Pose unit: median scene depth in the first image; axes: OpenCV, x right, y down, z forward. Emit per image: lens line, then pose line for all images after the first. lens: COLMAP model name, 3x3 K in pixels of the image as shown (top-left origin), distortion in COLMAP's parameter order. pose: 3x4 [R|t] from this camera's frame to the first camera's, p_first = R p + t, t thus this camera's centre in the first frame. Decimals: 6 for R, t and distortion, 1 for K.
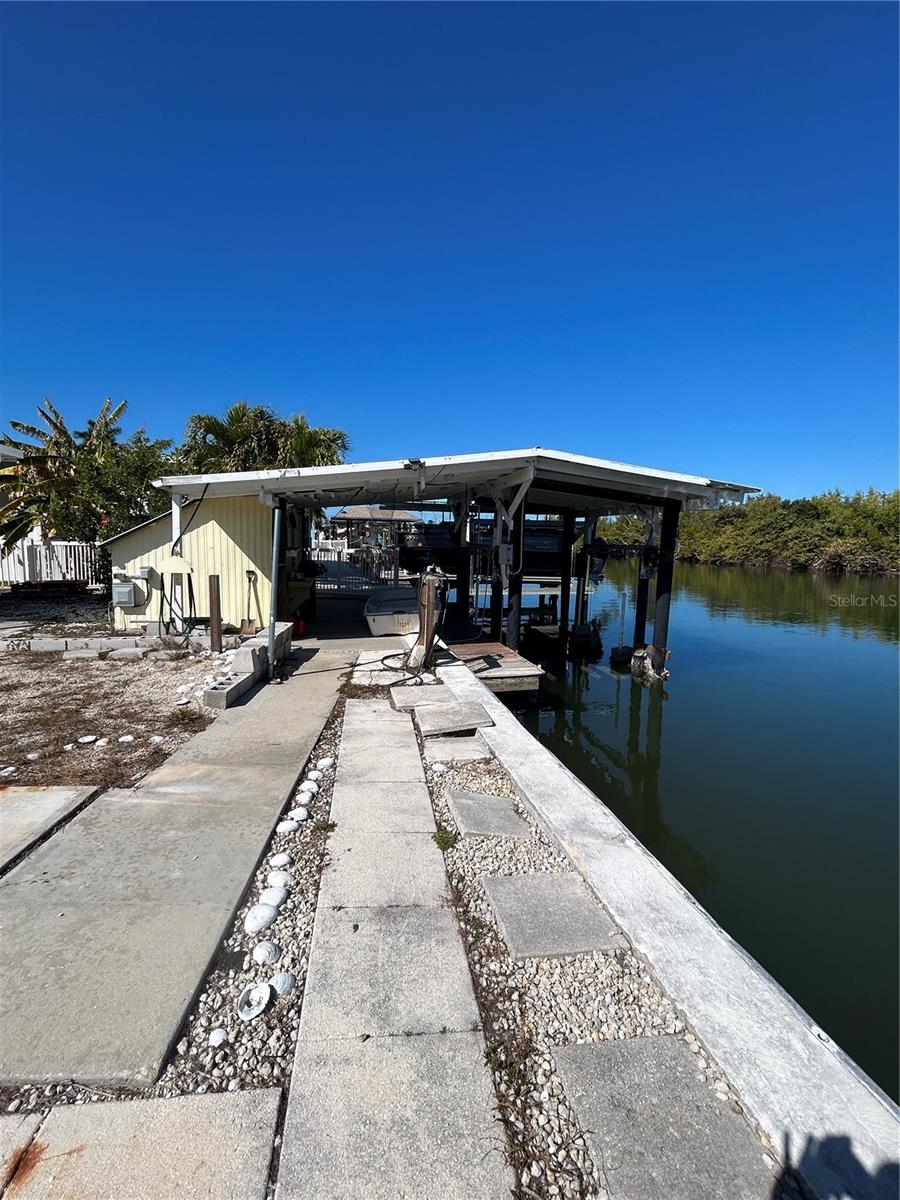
lens RADIAL K [[533.1, 0, 450.0], [0, 533.1, 600.0], [0, 0, 1]] dist [-0.001041, -0.000081]
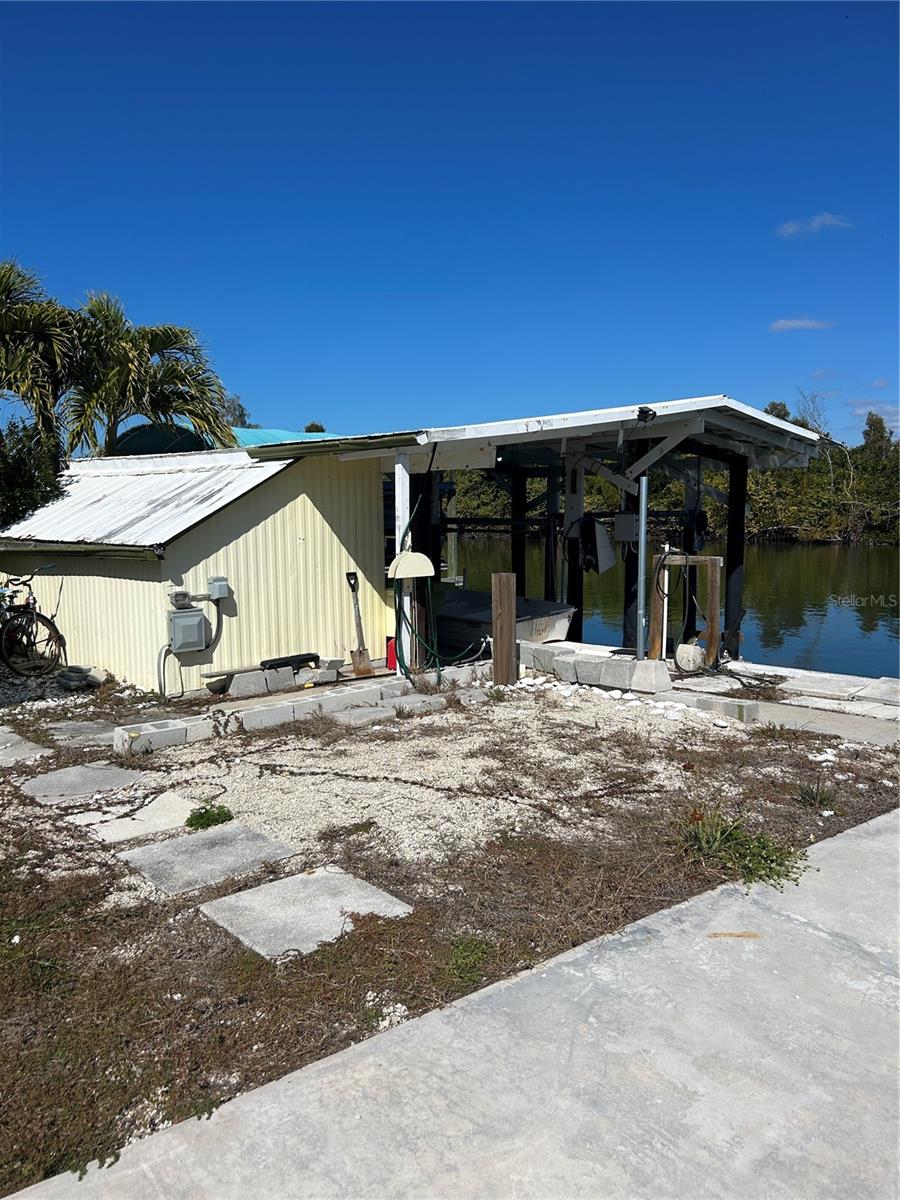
lens RADIAL K [[904.1, 0, 450.0], [0, 904.1, 600.0], [0, 0, 1]] dist [0.000753, -0.000038]
pose [[0.831788, -0.090022, 0.547745, -0.874373], [0.097647, 0.995104, 0.015261, -0.028265], [-0.546437, 0.040791, 0.836506, 0.058405]]
